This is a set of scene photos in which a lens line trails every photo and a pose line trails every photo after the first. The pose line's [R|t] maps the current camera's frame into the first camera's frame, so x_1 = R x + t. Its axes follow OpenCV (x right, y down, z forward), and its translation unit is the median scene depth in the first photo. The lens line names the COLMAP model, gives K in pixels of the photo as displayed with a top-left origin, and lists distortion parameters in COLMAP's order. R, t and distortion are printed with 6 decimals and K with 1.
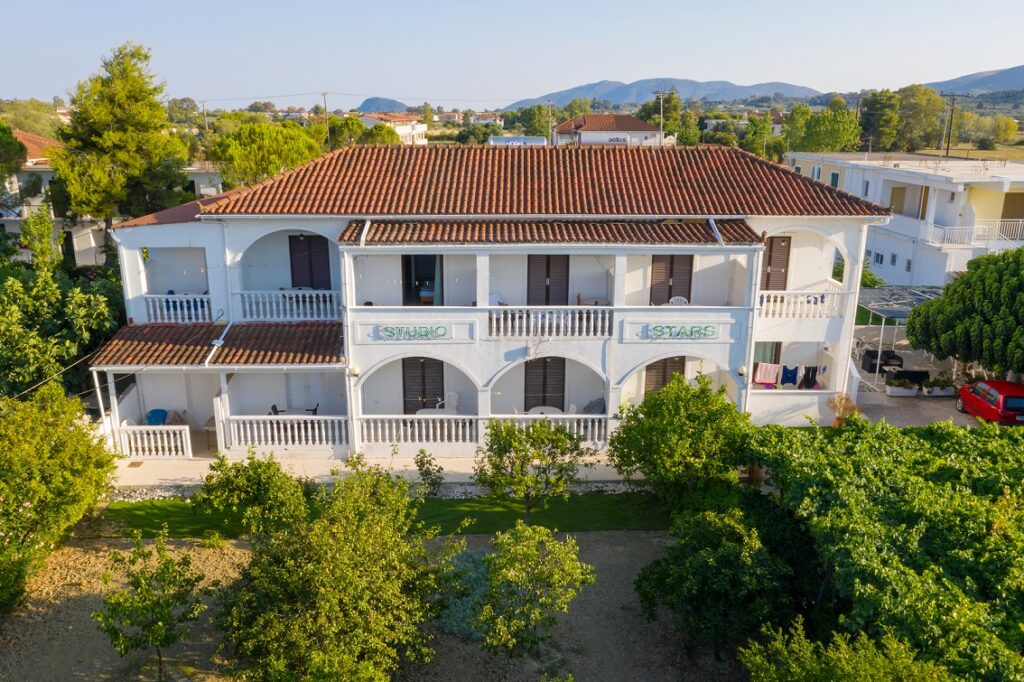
lens RADIAL K [[795.2, 0, 512.0], [0, 795.2, 341.0], [0, 0, 1]] dist [-0.001305, 0.004901]
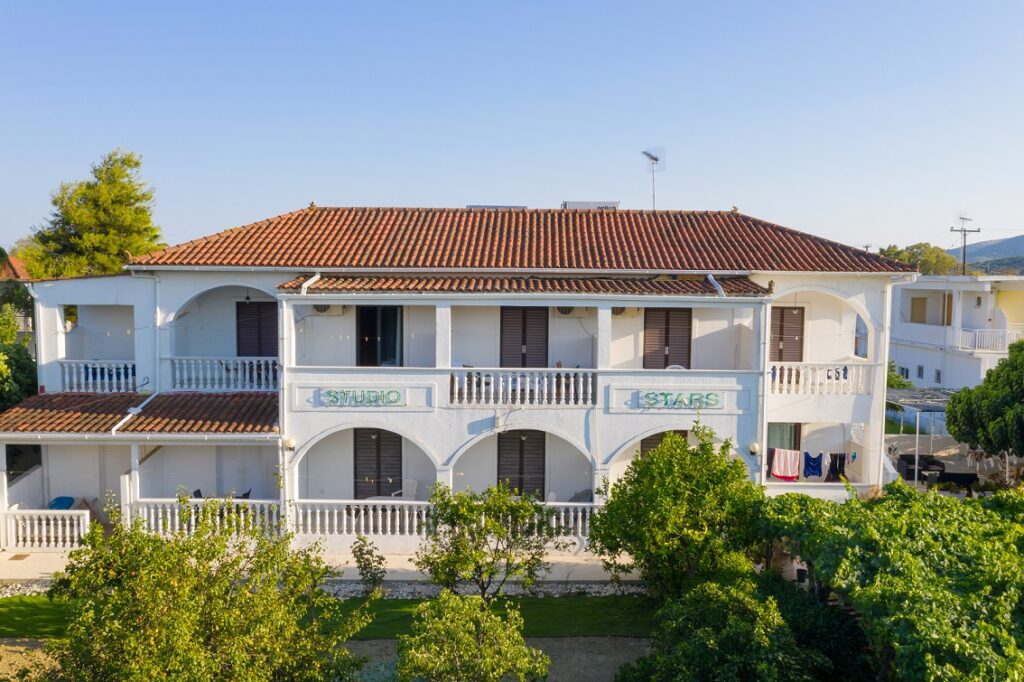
lens RADIAL K [[795.2, 0, 512.0], [0, 795.2, 341.0], [0, 0, 1]] dist [-0.001305, 0.004901]
pose [[0.999735, 0.004405, -0.022592, 0.053980], [-0.008818, 0.979927, -0.199161, 0.094309], [0.021261, 0.199307, 0.979706, 0.156487]]
